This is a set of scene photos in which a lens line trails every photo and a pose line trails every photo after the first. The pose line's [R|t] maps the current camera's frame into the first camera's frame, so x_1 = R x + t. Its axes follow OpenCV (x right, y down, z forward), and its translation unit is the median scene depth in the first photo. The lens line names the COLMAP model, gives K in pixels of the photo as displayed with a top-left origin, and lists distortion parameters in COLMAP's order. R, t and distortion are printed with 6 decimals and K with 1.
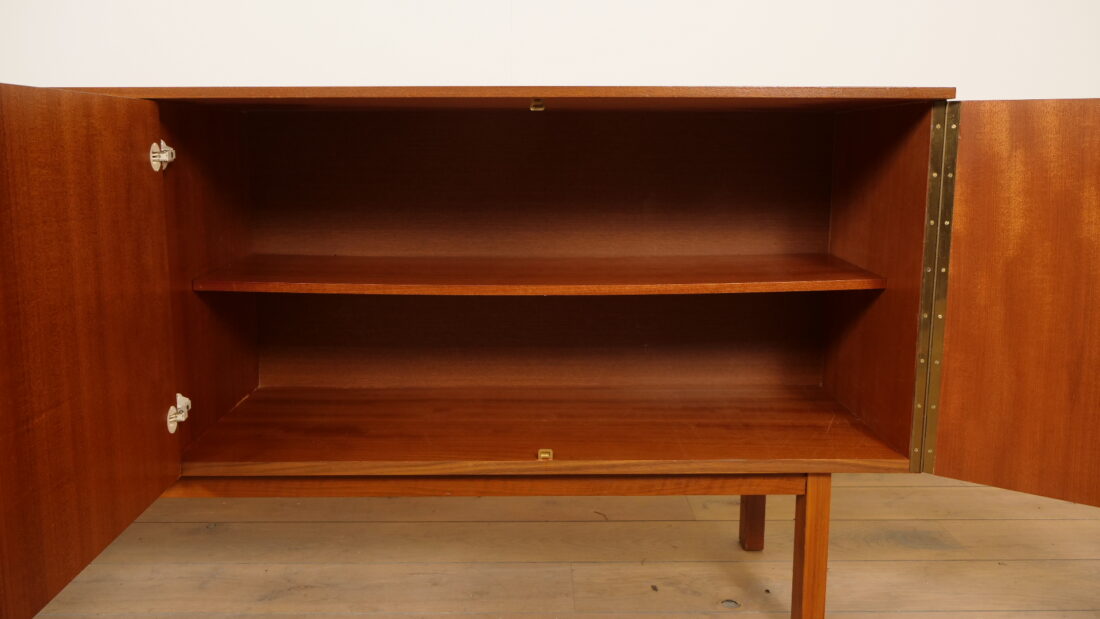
lens RADIAL K [[951.3, 0, 550.0], [0, 951.3, 309.5], [0, 0, 1]] dist [-0.029226, -0.000747]
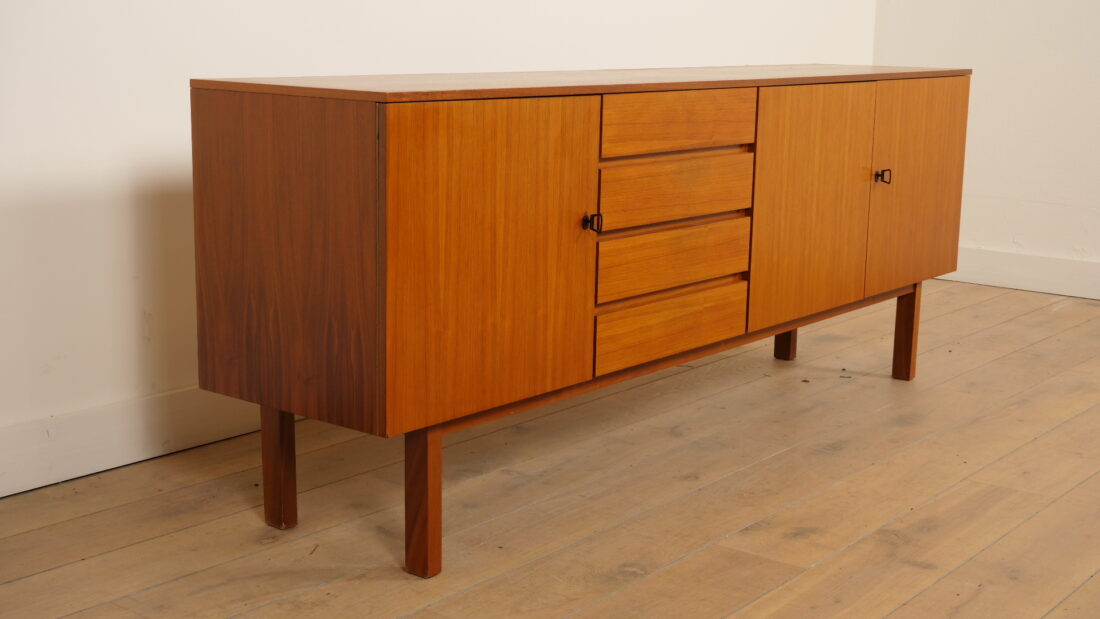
lens RADIAL K [[1456.1, 0, 550.0], [0, 1456.1, 309.5], [0, 0, 1]] dist [0.013162, 0.023860]
pose [[0.629699, -0.141642, 0.763817, -1.949542], [0.112206, 0.989510, 0.090990, -0.086293], [-0.768693, 0.028408, 0.638987, -0.208364]]
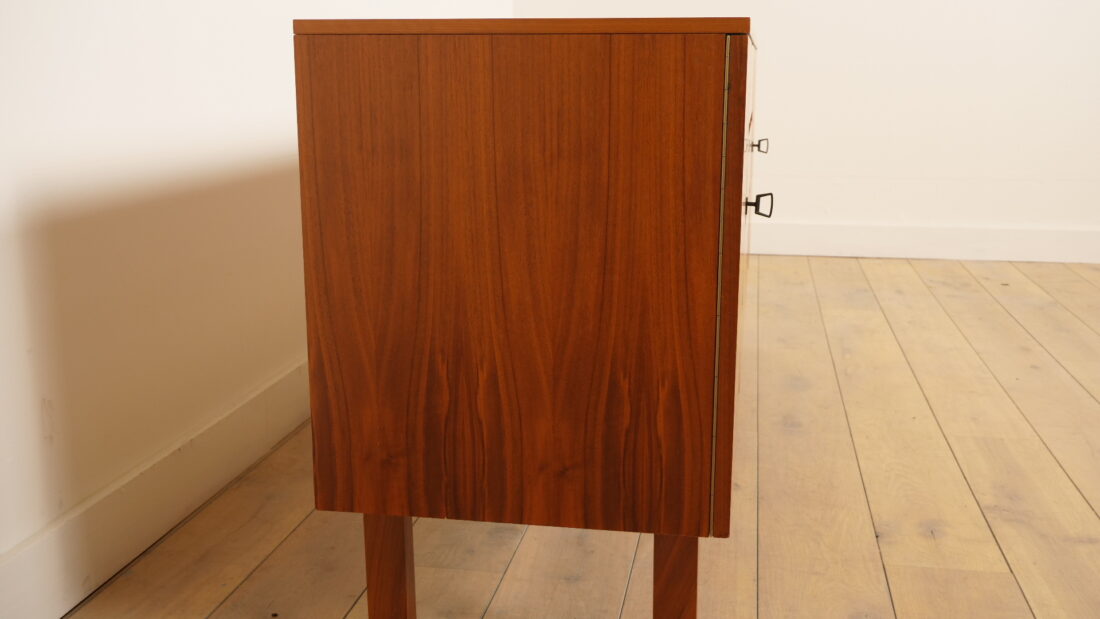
lens RADIAL K [[1147.9, 0, 550.0], [0, 1147.9, 309.5], [0, 0, 1]] dist [0.002095, 0.002955]
pose [[0.183330, -0.210499, 0.960250, -1.704701], [0.166072, 0.969398, 0.180798, -0.153163], [-0.968922, 0.126325, 0.212677, 0.743430]]
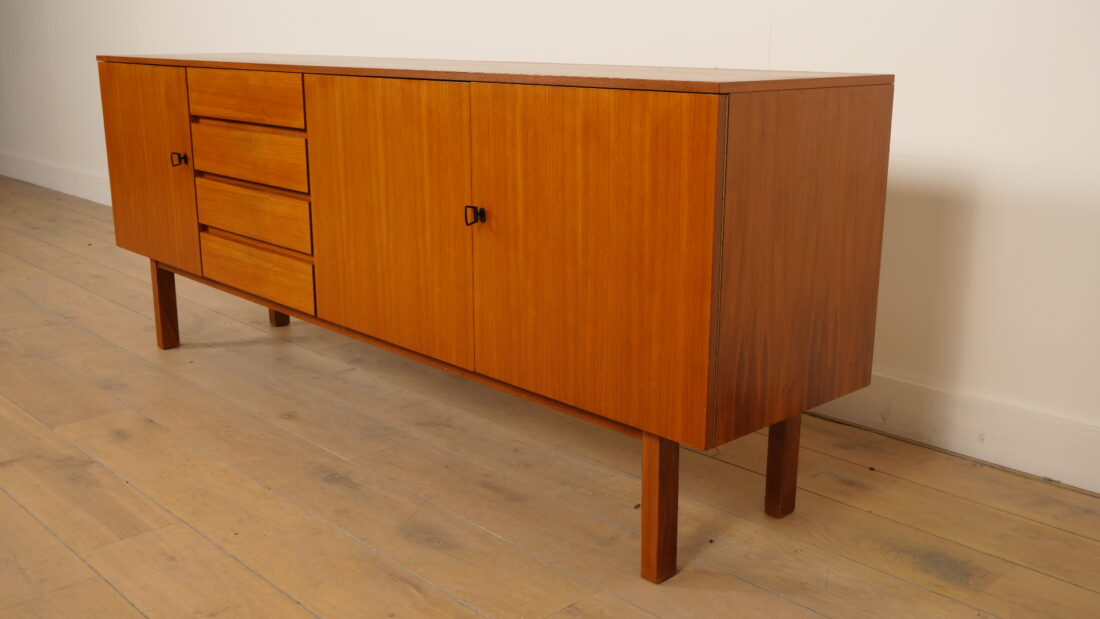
lens RADIAL K [[1084.8, 0, 550.0], [0, 1084.8, 309.5], [0, 0, 1]] dist [-0.009224, -0.012186]
pose [[0.681947, 0.182625, -0.708234, 0.903481], [-0.122584, 0.983167, 0.135485, -0.097812], [0.721055, -0.005575, 0.692855, 0.031518]]
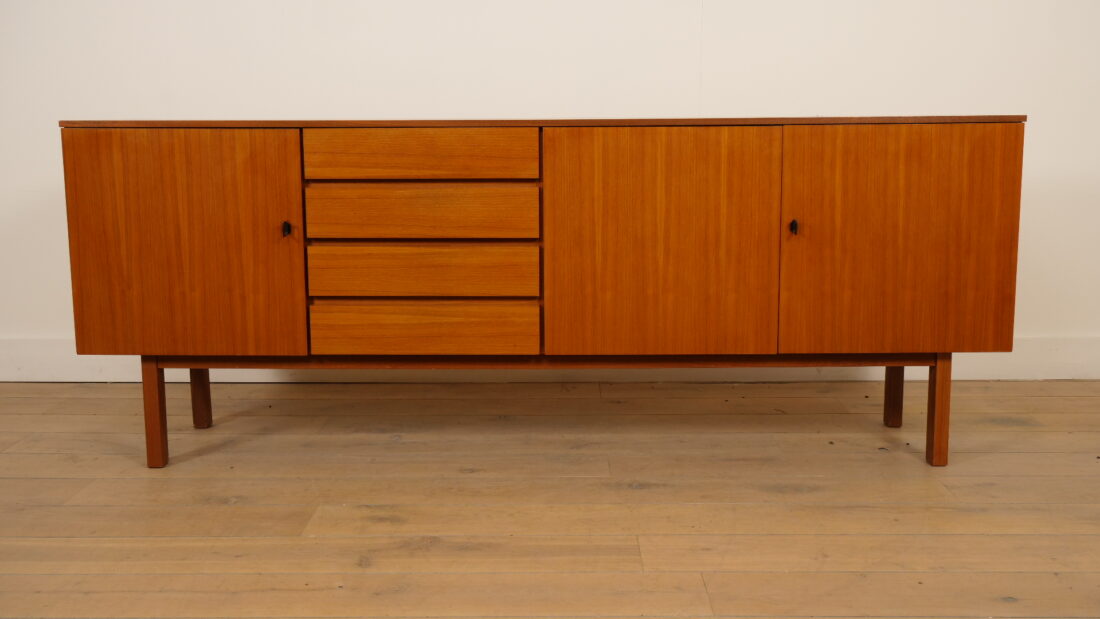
lens RADIAL K [[1181.7, 0, 550.0], [0, 1181.7, 309.5], [0, 0, 1]] dist [0.001759, 0.012916]
pose [[0.999843, -0.003268, -0.017442, -0.296333], [0.003180, 0.999982, -0.005111, 0.091245], [0.017459, 0.005055, 0.999835, -0.860818]]
